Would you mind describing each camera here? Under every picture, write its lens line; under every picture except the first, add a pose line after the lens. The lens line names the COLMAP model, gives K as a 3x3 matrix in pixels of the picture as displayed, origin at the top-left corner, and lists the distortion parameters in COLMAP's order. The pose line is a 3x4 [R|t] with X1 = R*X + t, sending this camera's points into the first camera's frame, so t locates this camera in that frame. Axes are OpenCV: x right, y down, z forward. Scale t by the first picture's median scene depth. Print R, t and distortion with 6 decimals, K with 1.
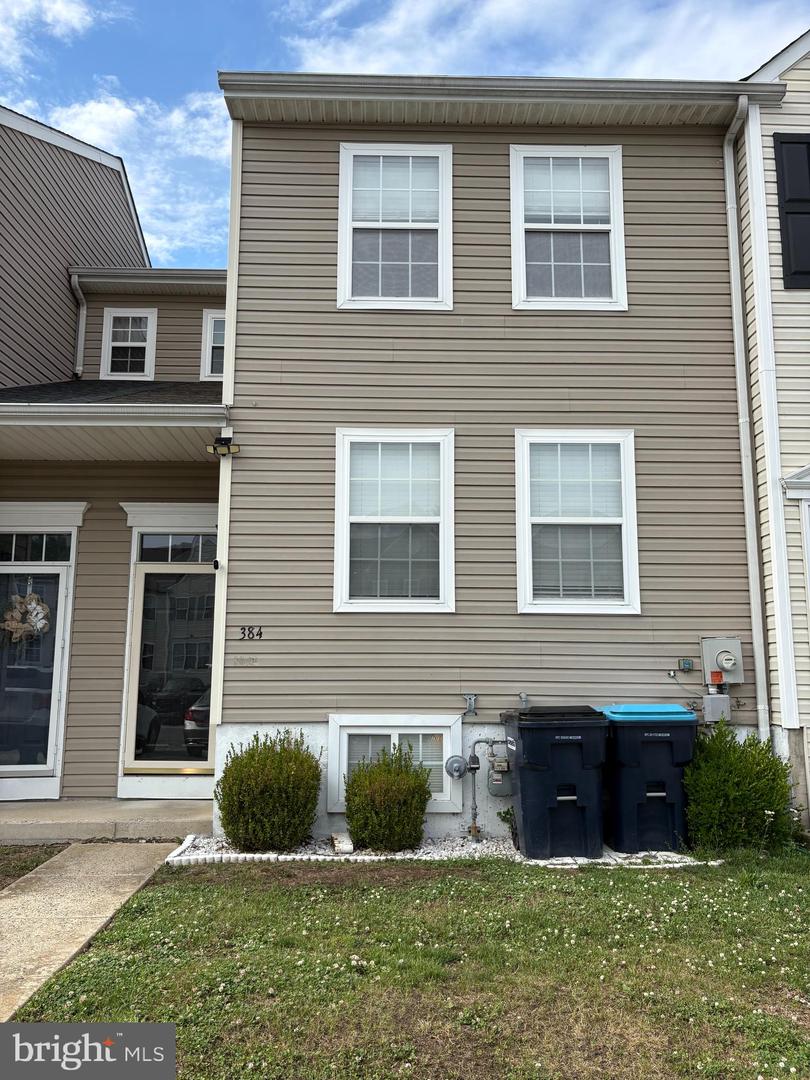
lens RADIAL K [[810.4, 0, 406.2], [0, 810.4, 540.0], [0, 0, 1]] dist [0.026331, -0.023990]
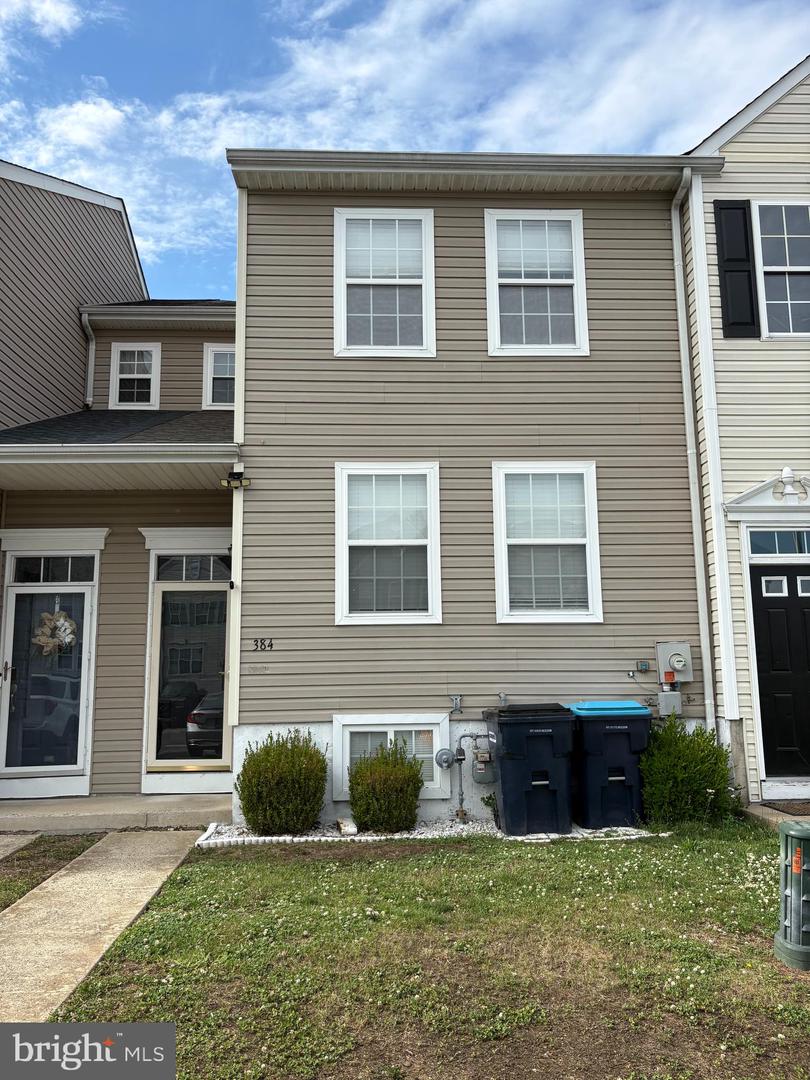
lens RADIAL K [[810.4, 0, 405.9], [0, 810.4, 538.5], [0, 0, 1]] dist [0.026331, -0.023990]
pose [[0.999625, -0.013126, 0.024035, -0.016008], [0.013166, 0.999912, -0.001512, -0.028804], [-0.024013, 0.001828, 0.999710, -0.137358]]
